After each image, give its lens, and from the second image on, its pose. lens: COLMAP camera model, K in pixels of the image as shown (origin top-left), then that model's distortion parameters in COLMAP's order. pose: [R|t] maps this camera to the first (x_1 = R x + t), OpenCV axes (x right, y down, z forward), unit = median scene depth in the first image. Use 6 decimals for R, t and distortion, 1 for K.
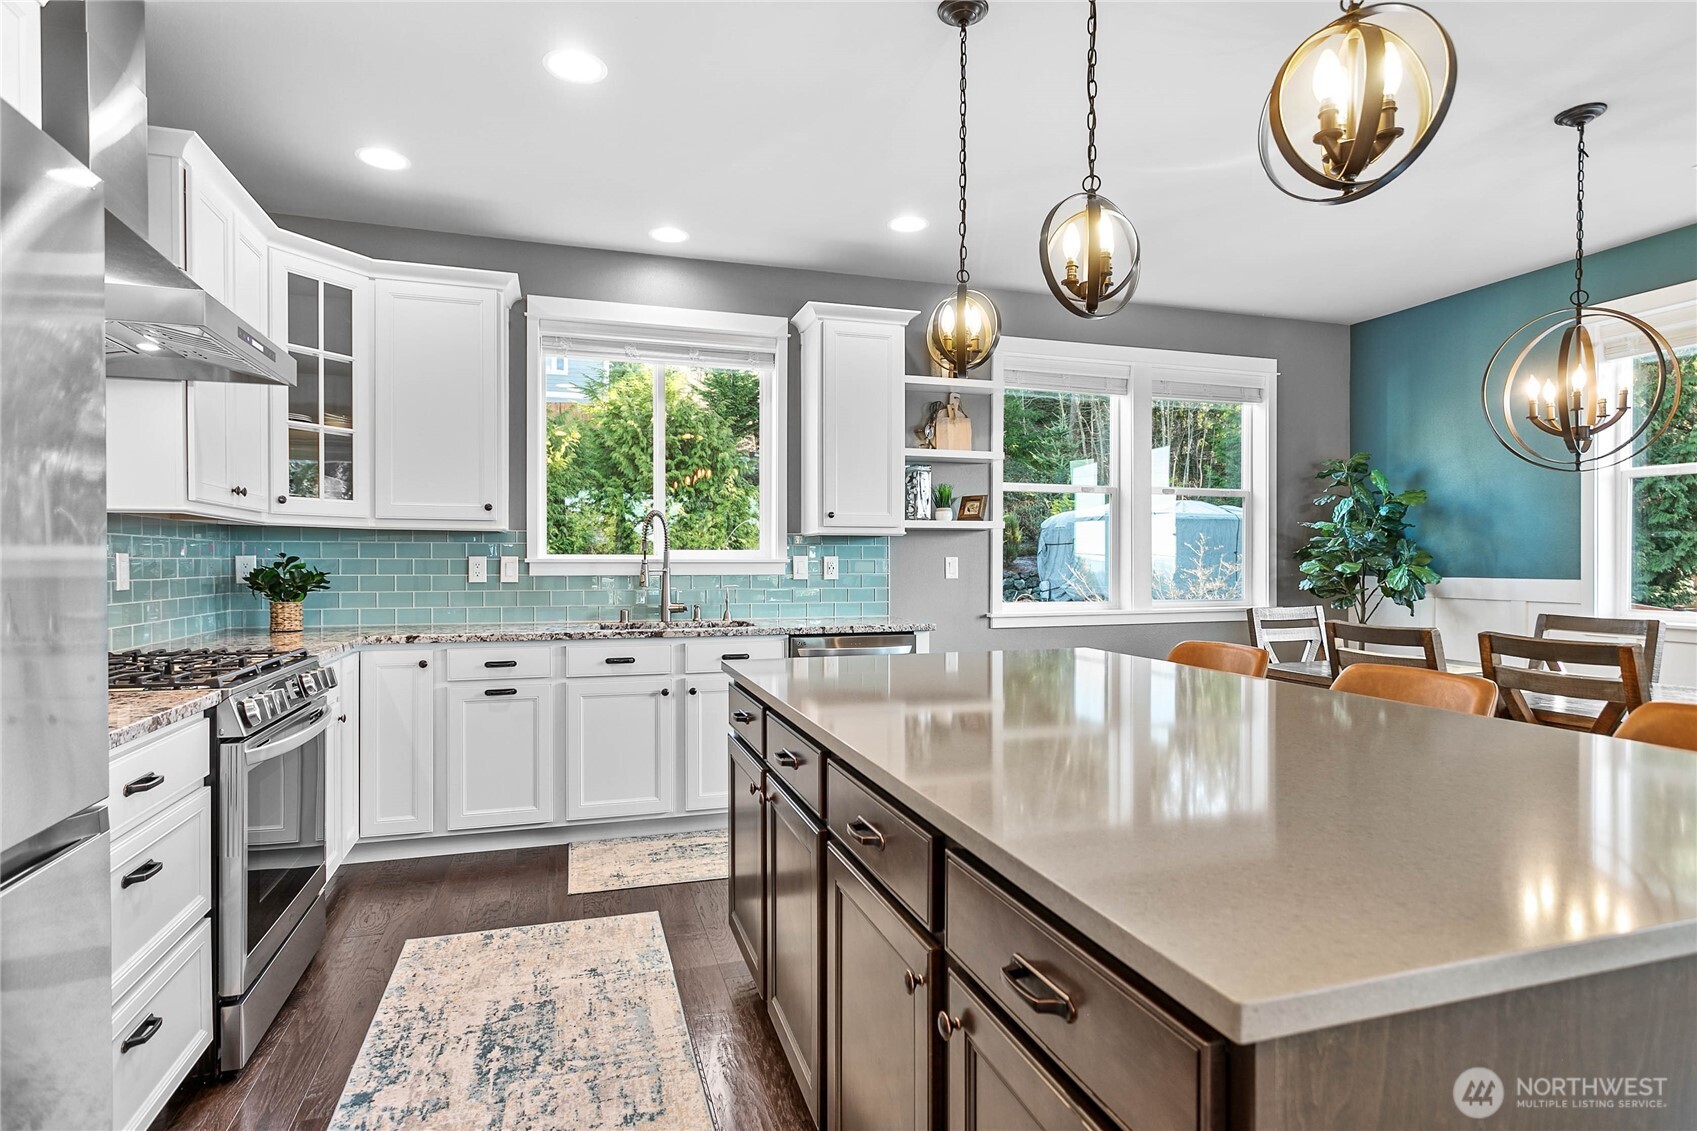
lens RADIAL K [[882.4, 0, 841.6], [0, 882.4, 567.1], [0, 0, 1]] dist [-0.003812, 0.000022]
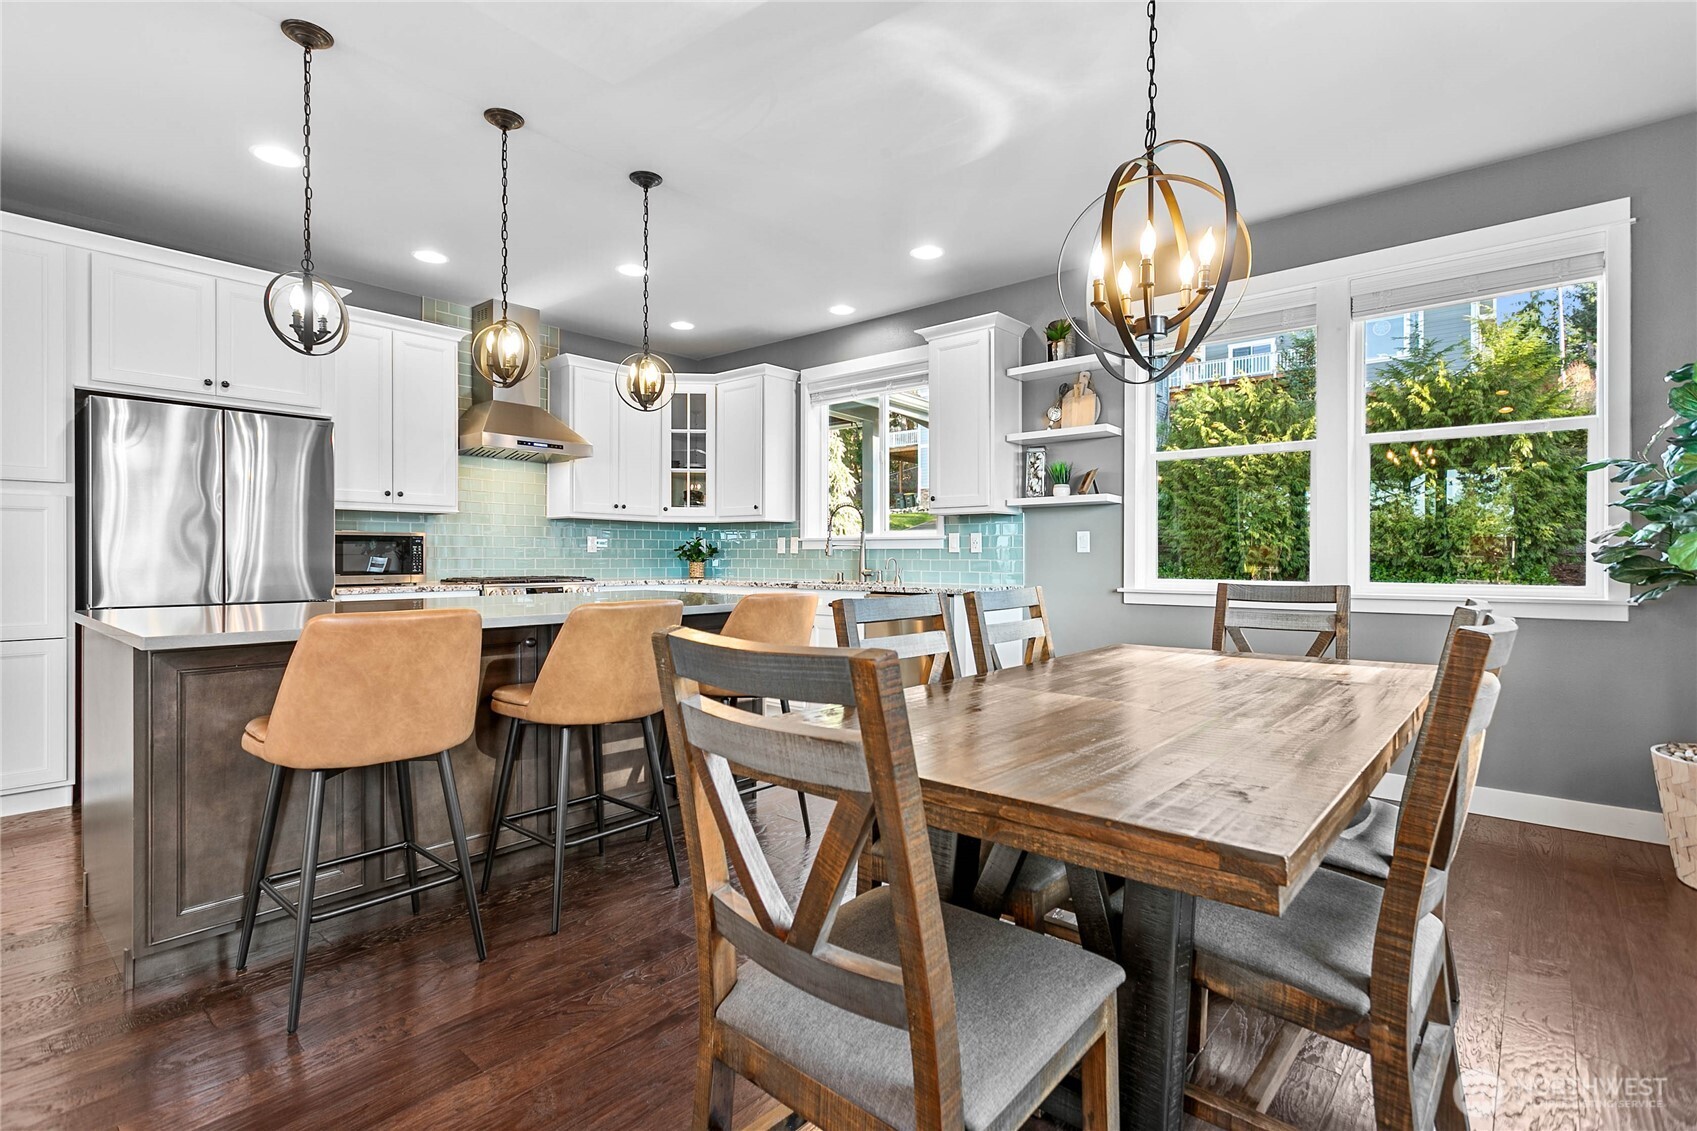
lens RADIAL K [[813.4, 0, 850.0], [0, 813.4, 551.3], [0, 0, 1]] dist [0.004649, 0.001363]
pose [[0.526419, -0.005621, -0.850207, 0.920478], [-0.008102, 0.999900, -0.011628, 0.029245], [0.850187, 0.013010, 0.526320, 0.318896]]
